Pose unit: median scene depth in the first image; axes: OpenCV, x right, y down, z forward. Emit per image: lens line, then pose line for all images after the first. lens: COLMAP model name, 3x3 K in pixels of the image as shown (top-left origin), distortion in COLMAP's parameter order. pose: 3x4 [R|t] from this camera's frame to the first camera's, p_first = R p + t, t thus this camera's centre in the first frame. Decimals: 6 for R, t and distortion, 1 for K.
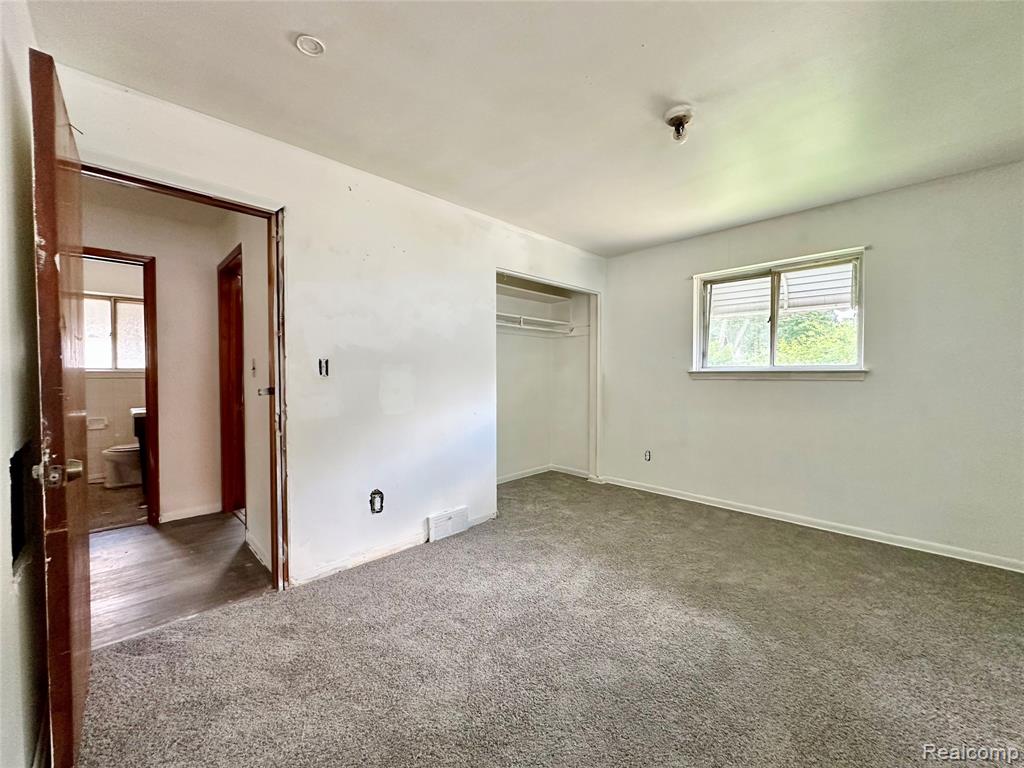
lens RADIAL K [[407.9, 0, 513.4], [0, 407.9, 383.0], [0, 0, 1]] dist [-0.002811, 0.000119]
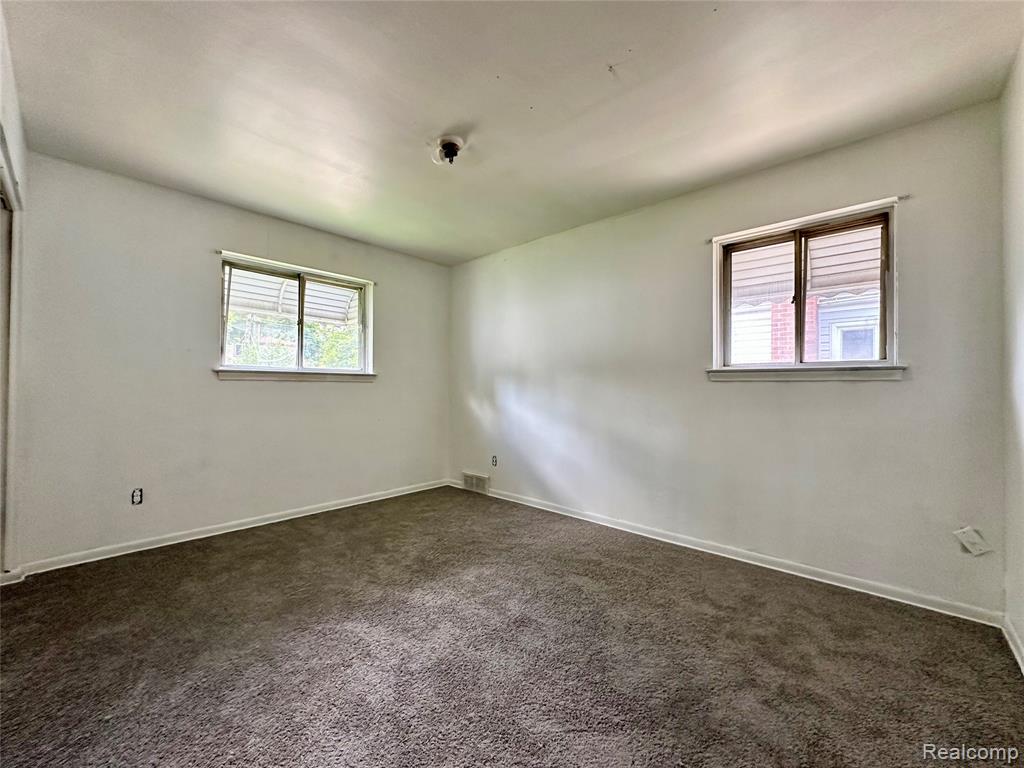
lens RADIAL K [[407.9, 0, 513.4], [0, 407.9, 383.0], [0, 0, 1]] dist [-0.002811, 0.000119]
pose [[-0.056099, 0.006864, 0.998402, -0.444946], [0.011176, 0.999918, -0.006247, 0.009490], [-0.998363, 0.010808, -0.056171, 0.546726]]
